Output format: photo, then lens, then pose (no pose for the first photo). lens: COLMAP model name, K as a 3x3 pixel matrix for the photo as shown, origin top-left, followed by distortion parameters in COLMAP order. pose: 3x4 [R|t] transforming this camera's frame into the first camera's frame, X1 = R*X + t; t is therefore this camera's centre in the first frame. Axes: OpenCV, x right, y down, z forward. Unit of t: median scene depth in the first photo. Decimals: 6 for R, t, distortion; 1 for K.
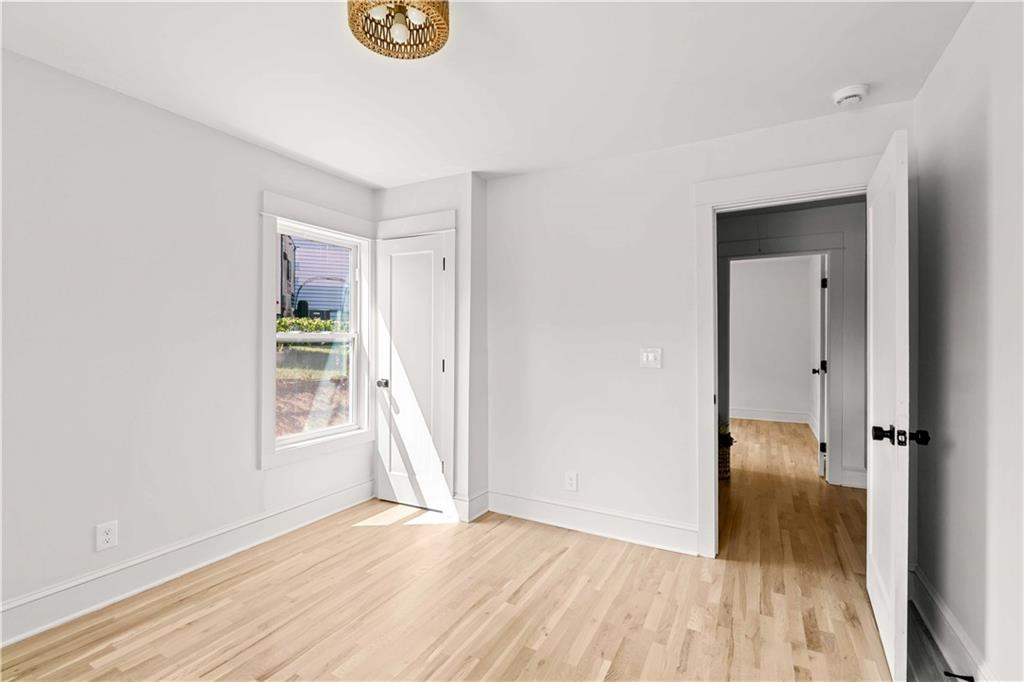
lens RADIAL K [[448.4, 0, 515.1], [0, 448.4, 339.9], [0, 0, 1]] dist [0.002601, -0.000053]
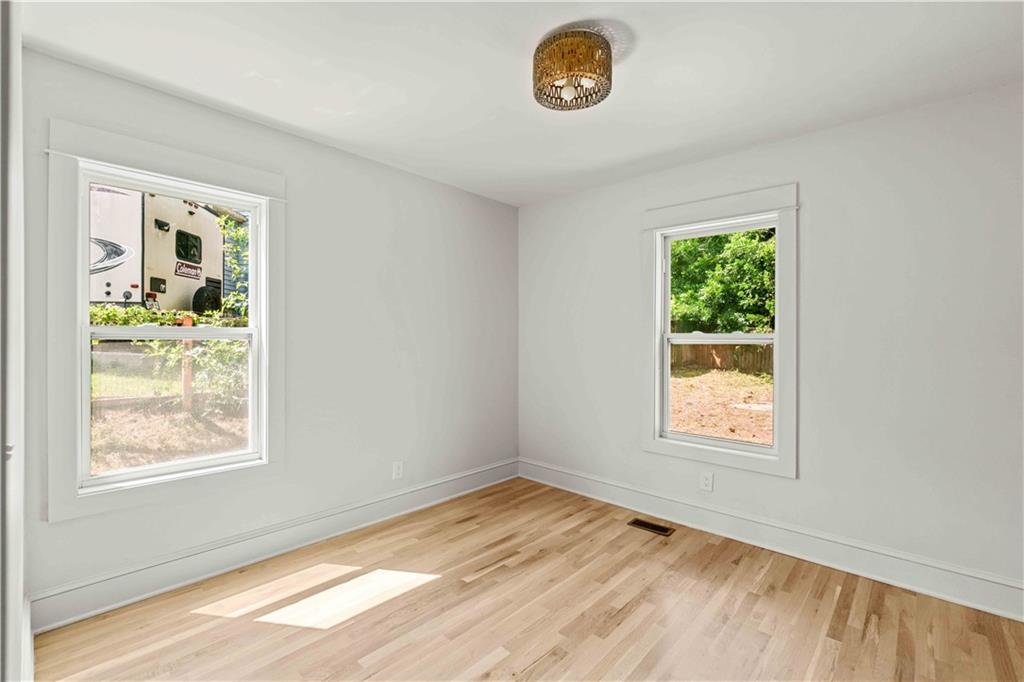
lens RADIAL K [[448.4, 0, 515.2], [0, 448.4, 337.5], [0, 0, 1]] dist [0.002601, -0.000053]
pose [[0.971847, 0.013055, -0.235253, 0.283629], [-0.013339, 0.999911, 0.000385, -0.006558], [0.235237, 0.002763, 0.971934, 0.479904]]
